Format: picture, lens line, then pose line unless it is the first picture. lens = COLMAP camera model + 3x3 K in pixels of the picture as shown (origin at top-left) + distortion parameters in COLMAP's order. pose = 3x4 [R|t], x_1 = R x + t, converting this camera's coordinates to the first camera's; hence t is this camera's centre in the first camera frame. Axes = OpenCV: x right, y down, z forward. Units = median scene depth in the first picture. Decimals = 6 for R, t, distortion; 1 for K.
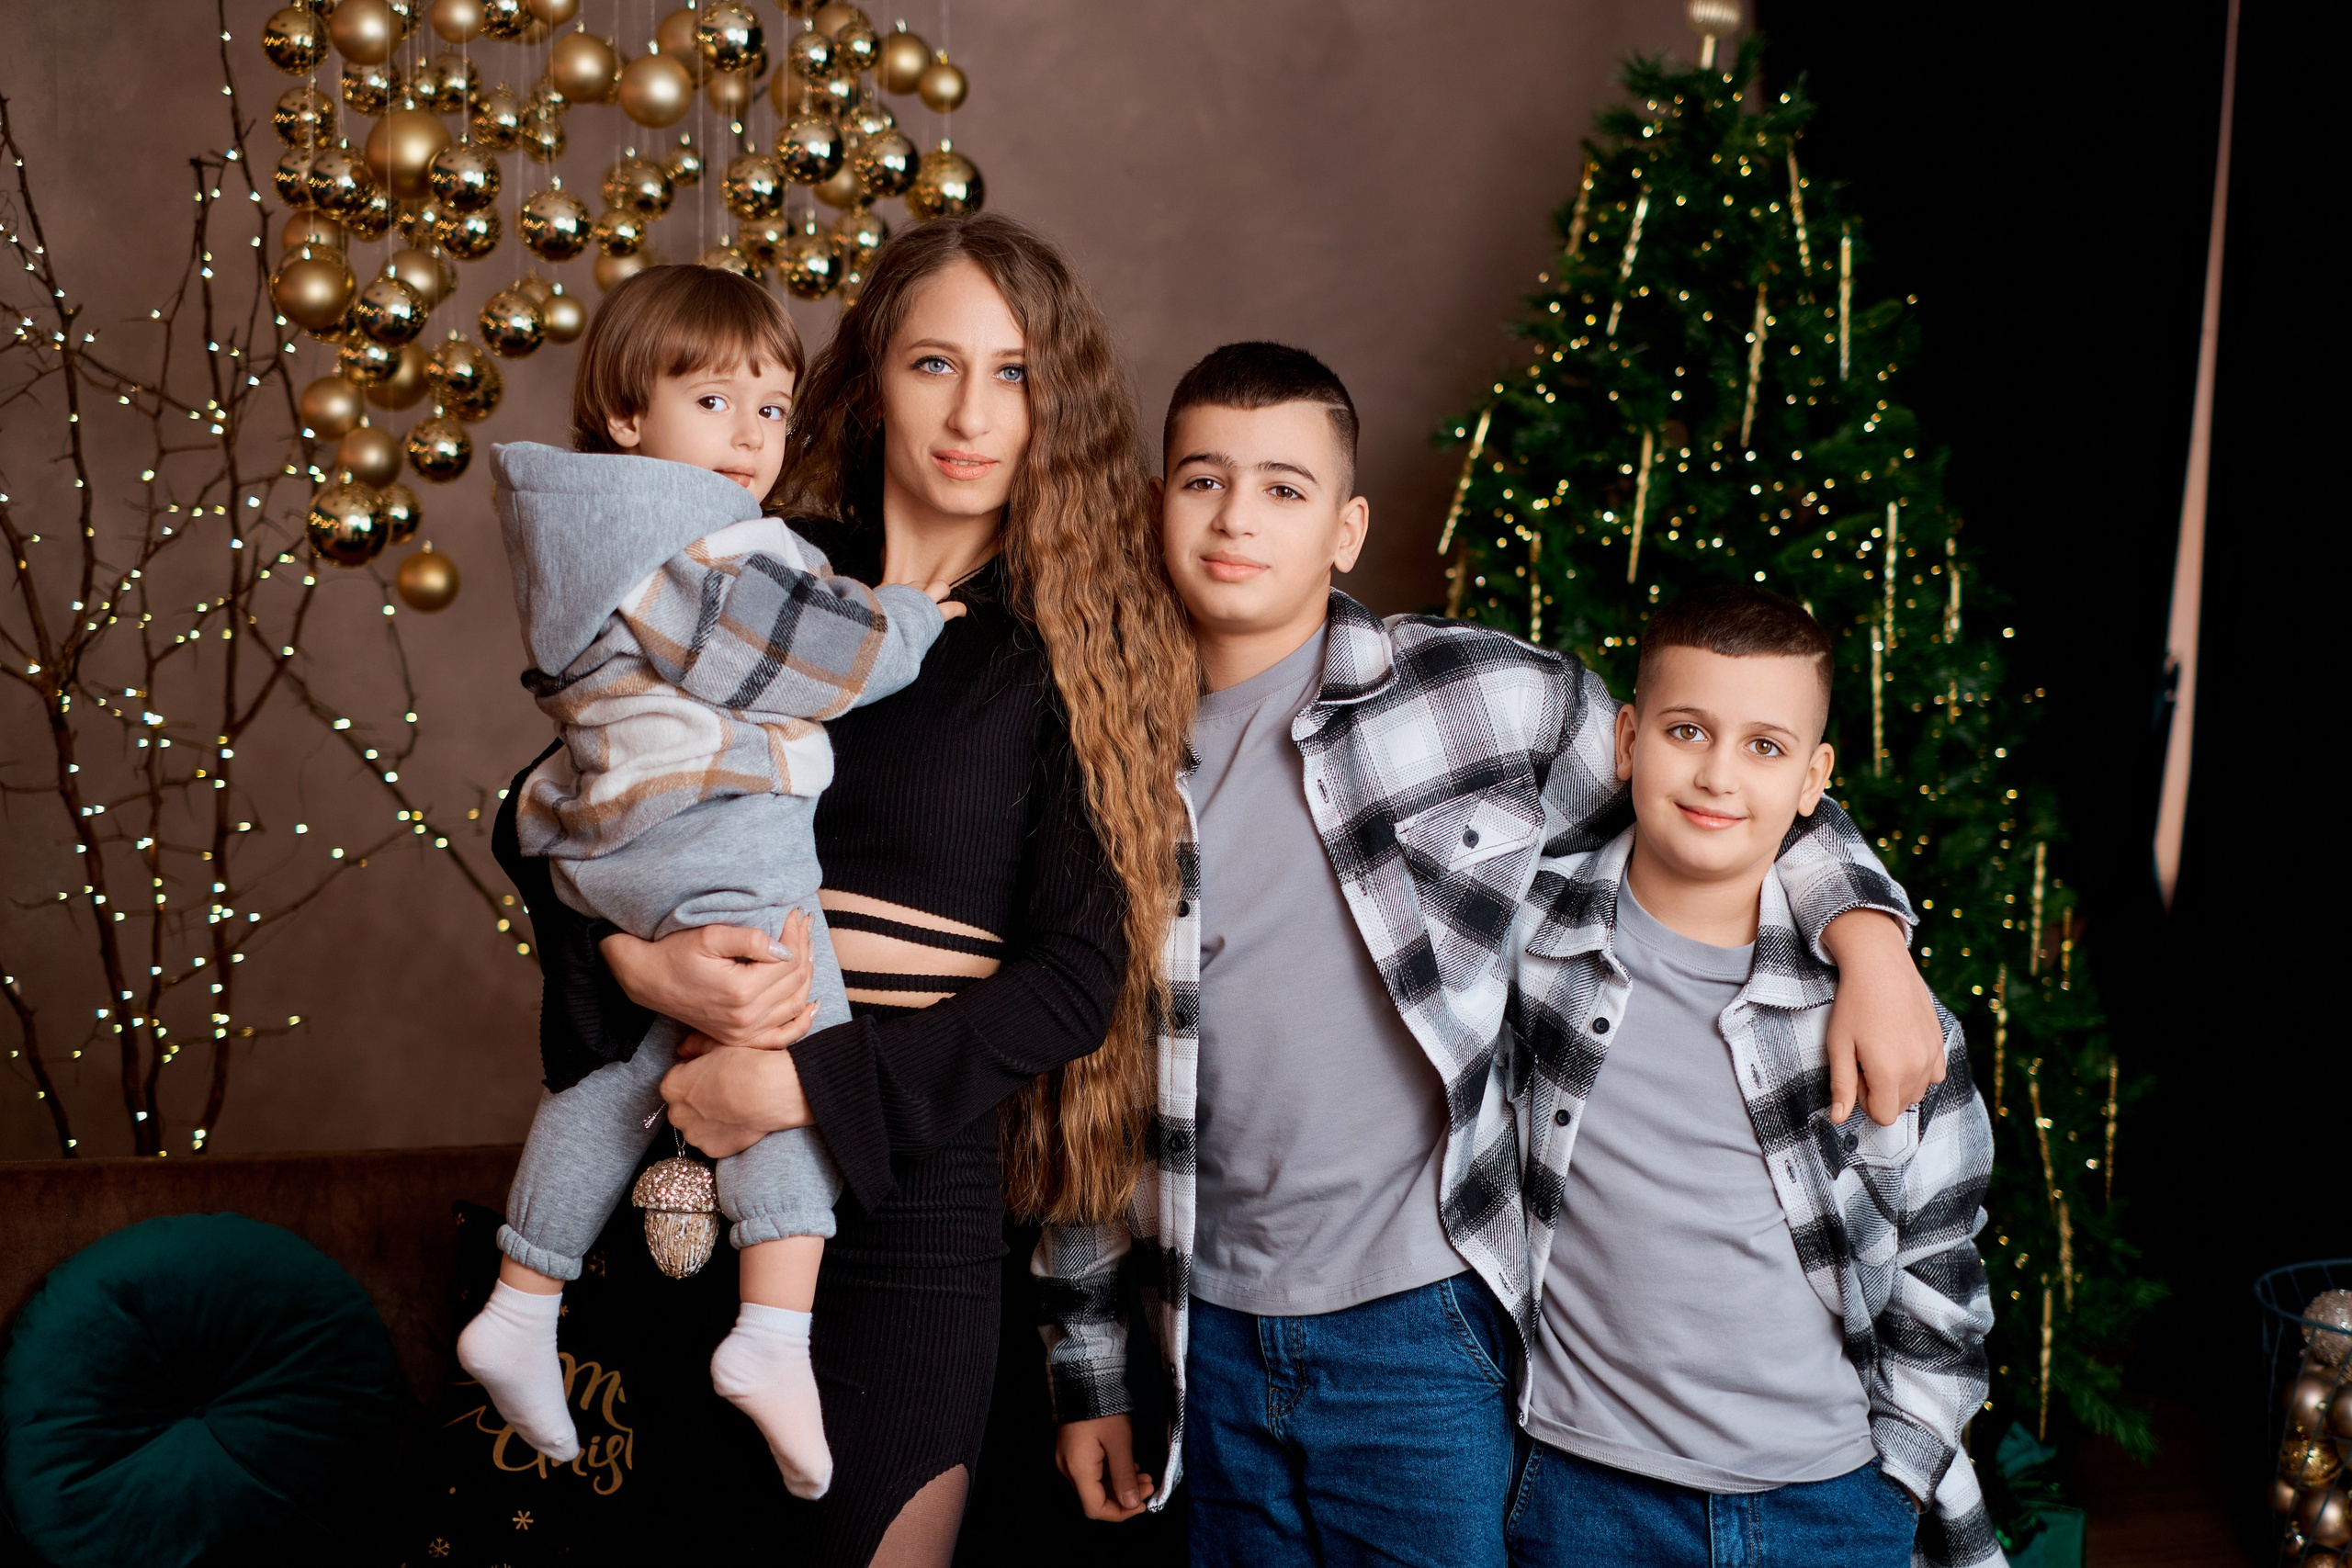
lens RADIAL K [[3561.8, 0, 1176.0], [0, 3561.8, 784.0], [0, 0, 1]] dist [-0.007424, -0.087394]
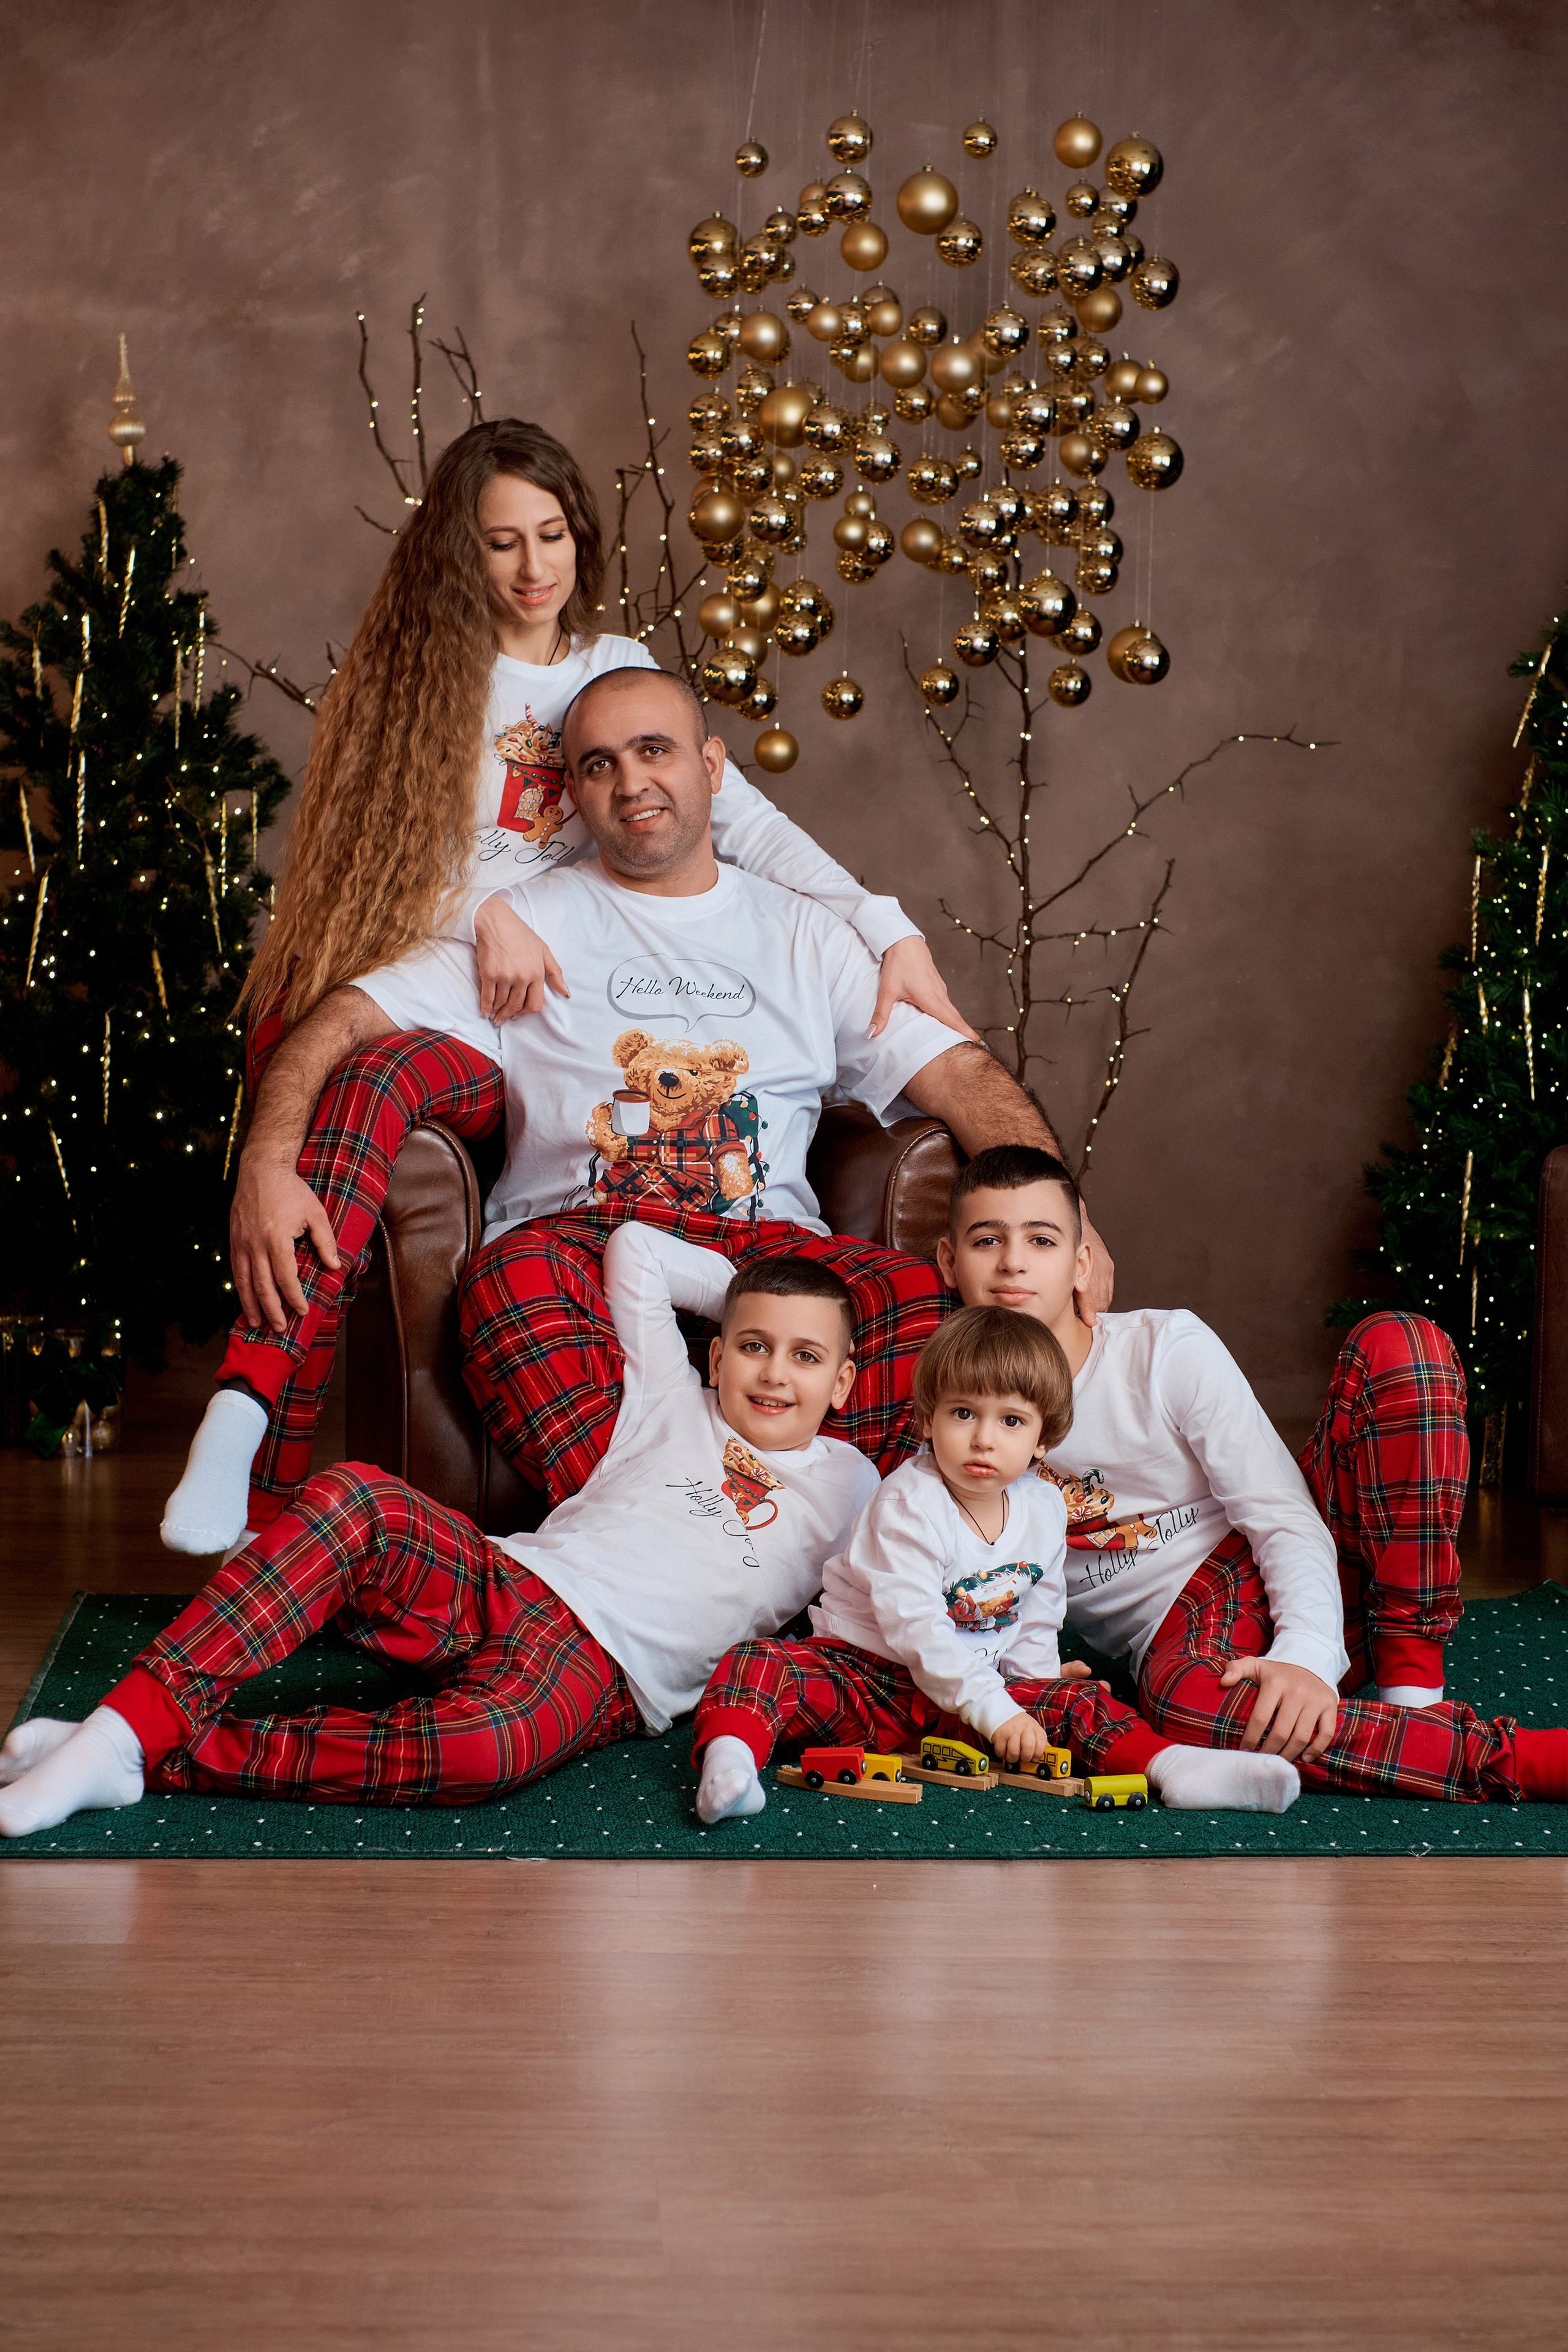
lens RADIAL K [[3562.2, 0, 784.0], [0, 3562.2, 1176.0], [0, 0, 1]] dist [-0.007424, -0.087394]
pose [[0.986001, 0.026766, -0.164577, 0.028655], [-0.038970, 0.996688, -0.071380, 0.207768], [0.162121, 0.076795, 0.983778, -0.366771]]
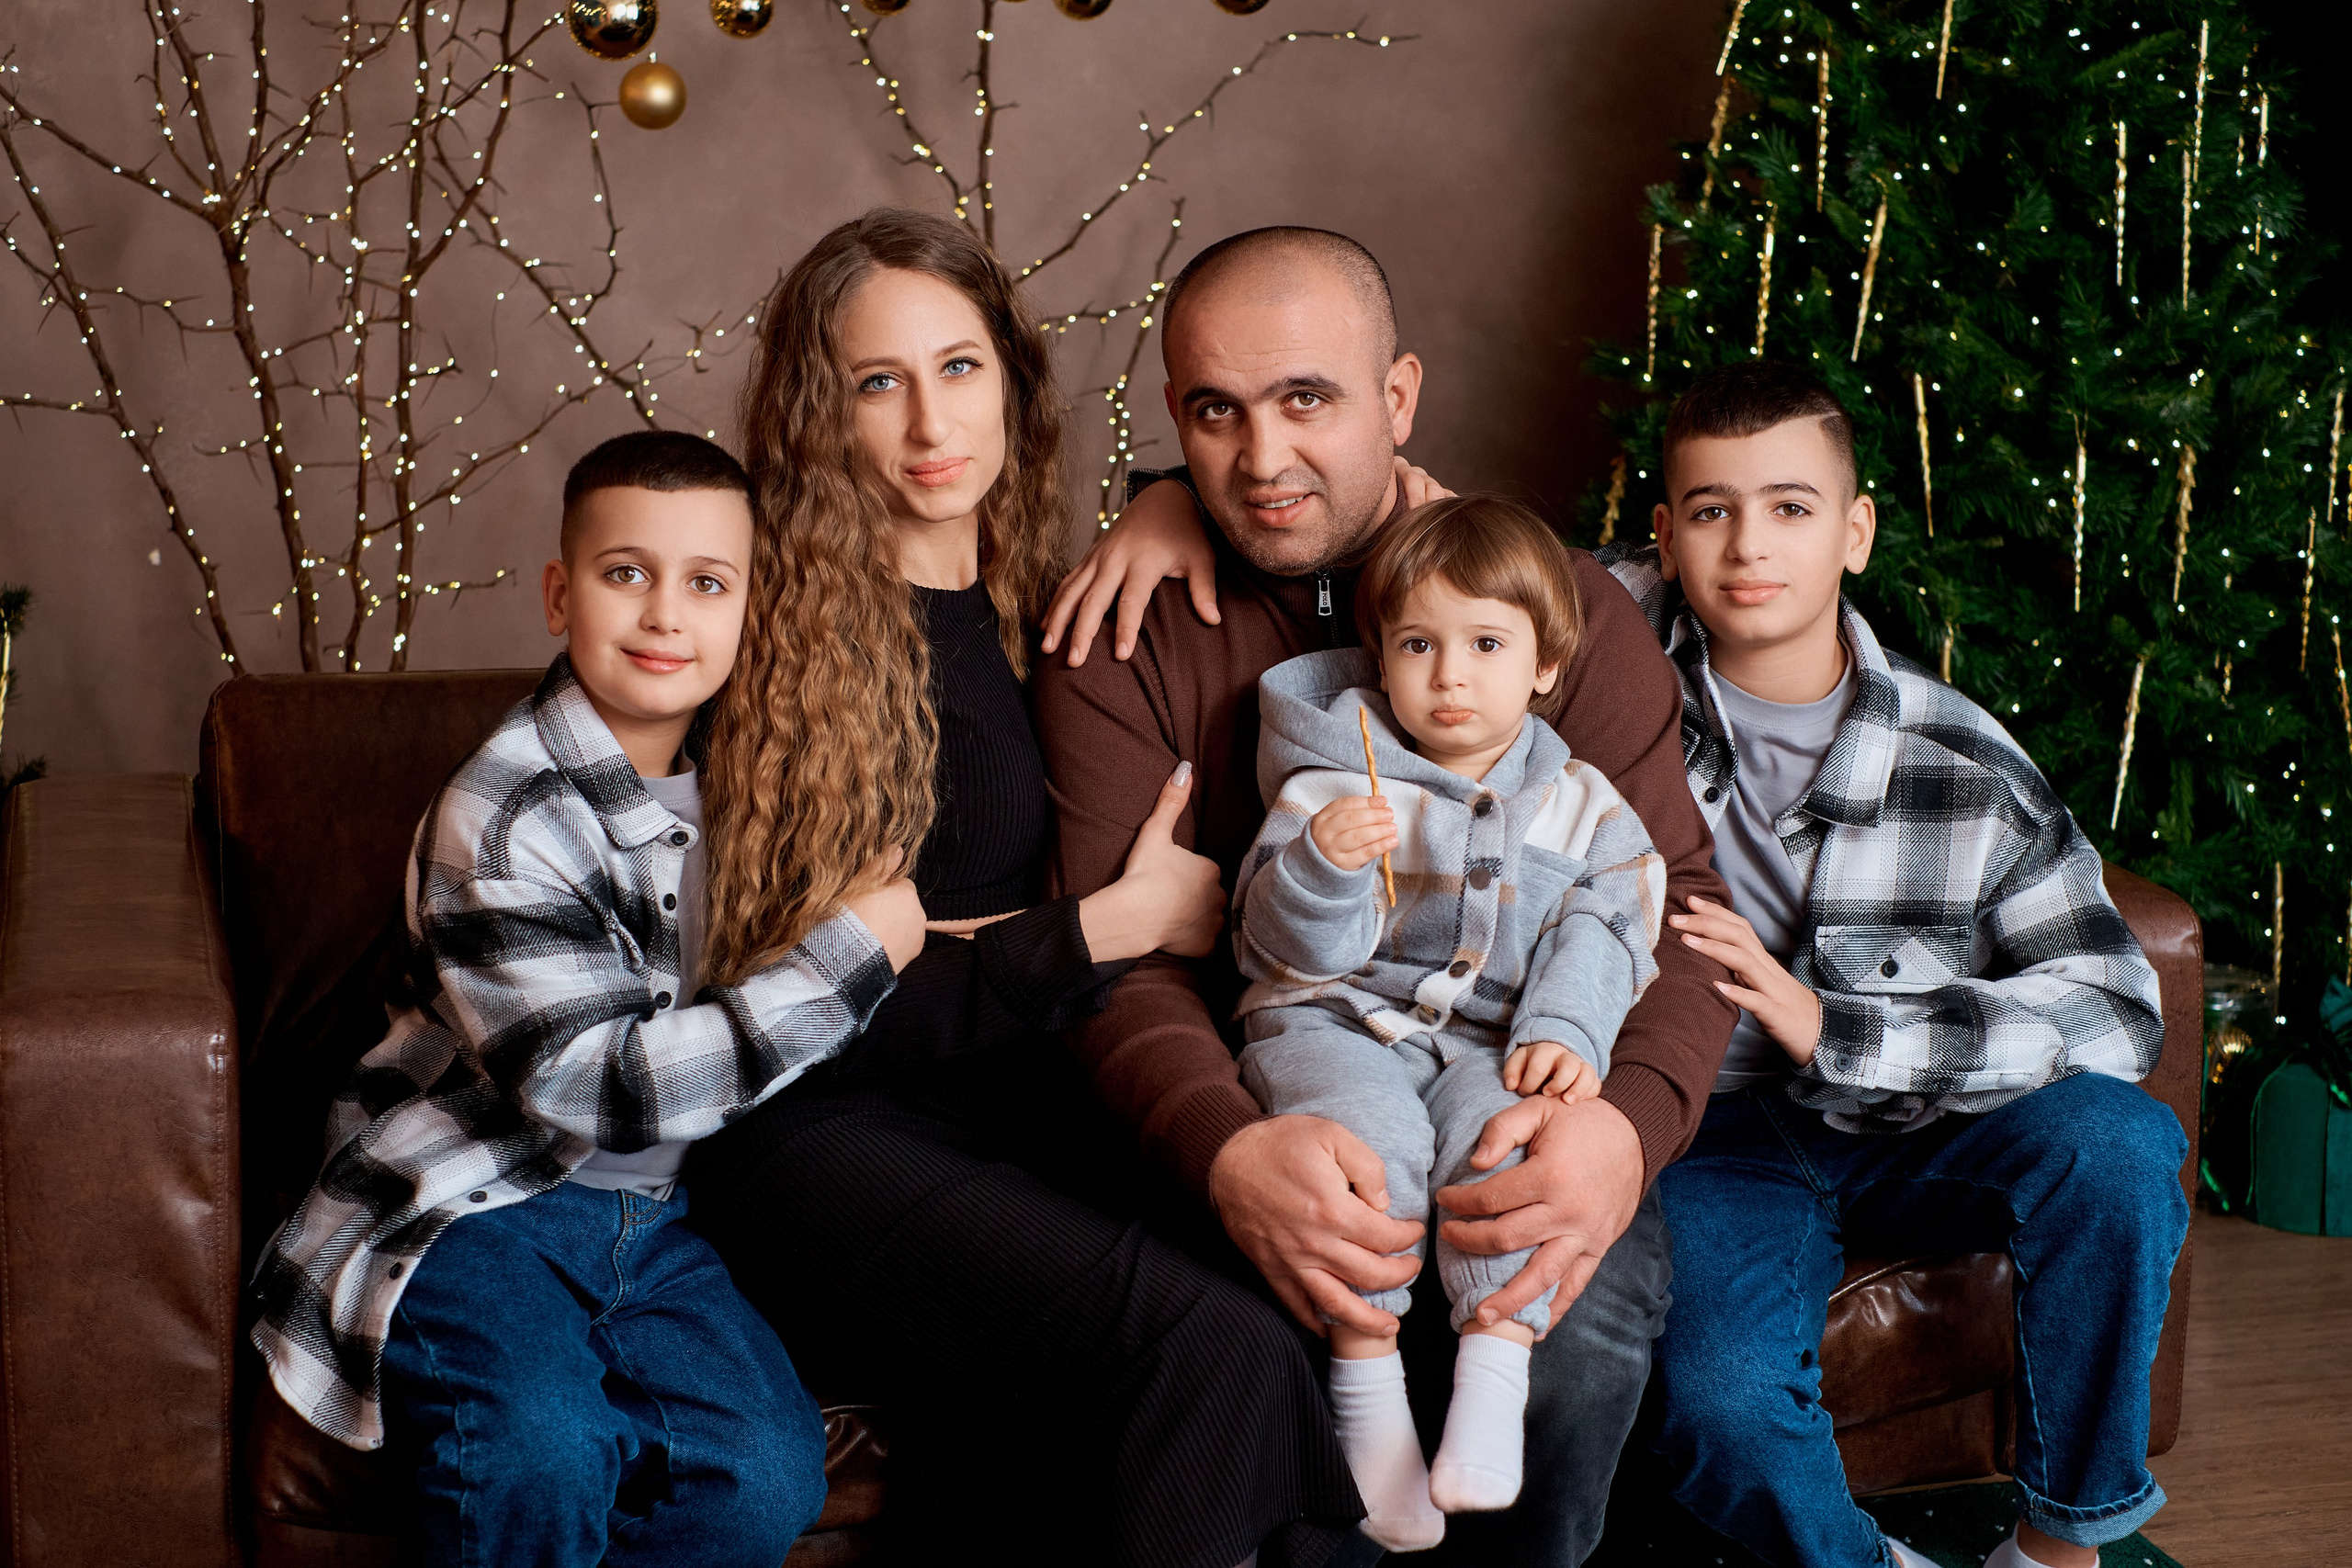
lens RADIAL K [[3561.8, 0, 1176.0], [0, 3561.8, 784.0], [0, 0, 1]] dist [-0.007424, -0.087394]
pose [[0.999738, -0.002244, 0.022769, -0.093524], [0.000002, 0.995183, 0.098032, 0.030827], [-0.022879, -0.098006, 0.994923, 0.050749]]
